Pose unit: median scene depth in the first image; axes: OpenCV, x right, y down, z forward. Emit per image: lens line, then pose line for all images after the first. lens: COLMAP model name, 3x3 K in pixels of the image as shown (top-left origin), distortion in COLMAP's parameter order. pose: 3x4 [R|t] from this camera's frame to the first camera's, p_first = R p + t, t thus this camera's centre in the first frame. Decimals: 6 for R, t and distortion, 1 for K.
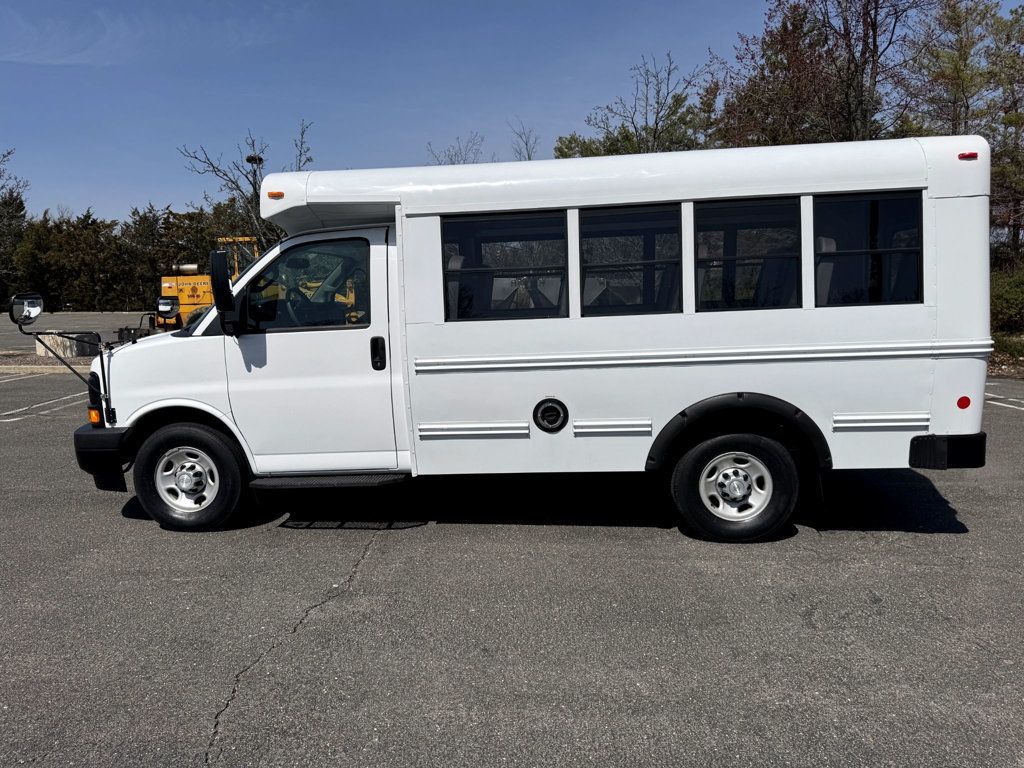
lens RADIAL K [[732.8, 0, 511.9], [0, 732.8, 365.6], [0, 0, 1]] dist [0.008809, 0.000115]
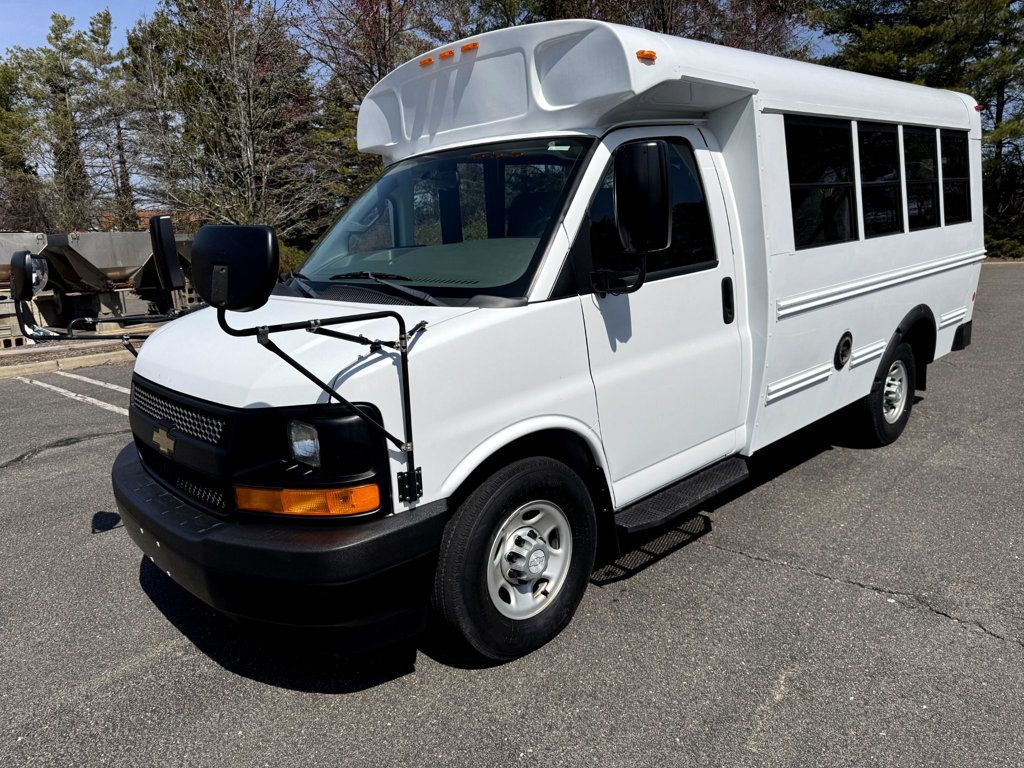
lens RADIAL K [[722.2, 0, 512.0], [0, 722.2, 384.0], [0, 0, 1]] dist [-0.002621, -0.004587]
pose [[0.683190, -0.168083, 0.710633, -0.853414], [0.109213, 0.985723, 0.128153, -0.051107], [-0.722027, -0.009942, 0.691793, 0.653837]]
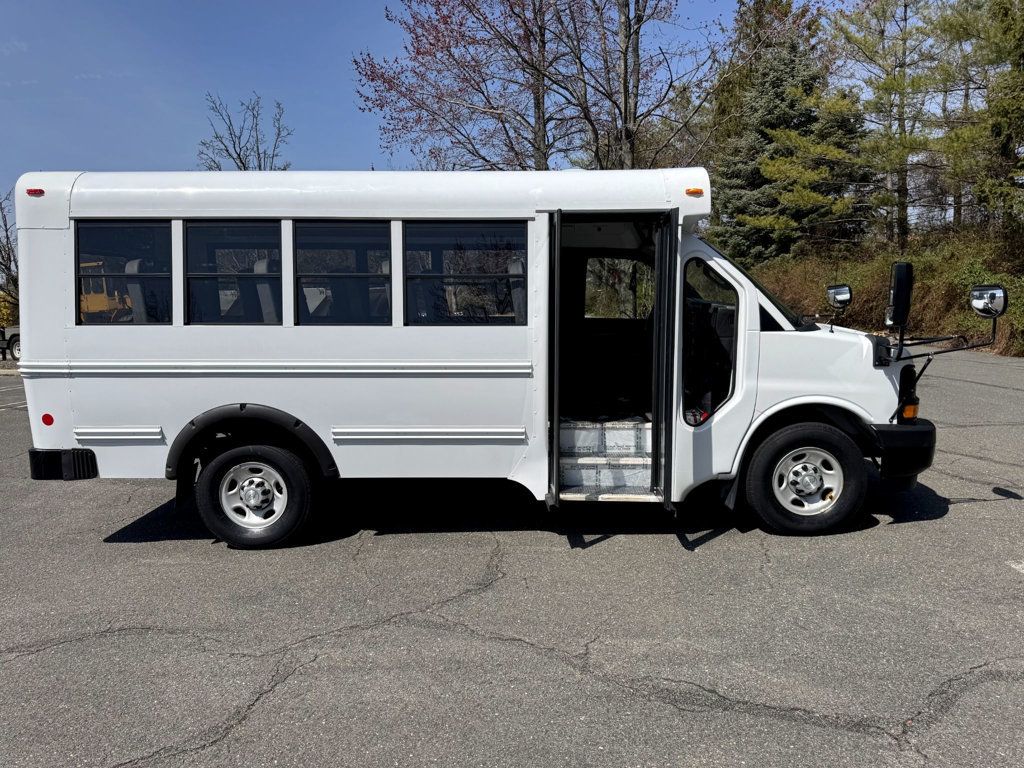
lens RADIAL K [[714.3, 0, 512.6], [0, 714.3, 359.0], [0, 0, 1]] dist [0.150069, -0.320754]
pose [[0.992493, 0.033724, 0.117559, 0.376553], [-0.031463, 0.999284, -0.021034, -0.011645], [-0.118184, 0.017177, 0.992843, -0.047639]]
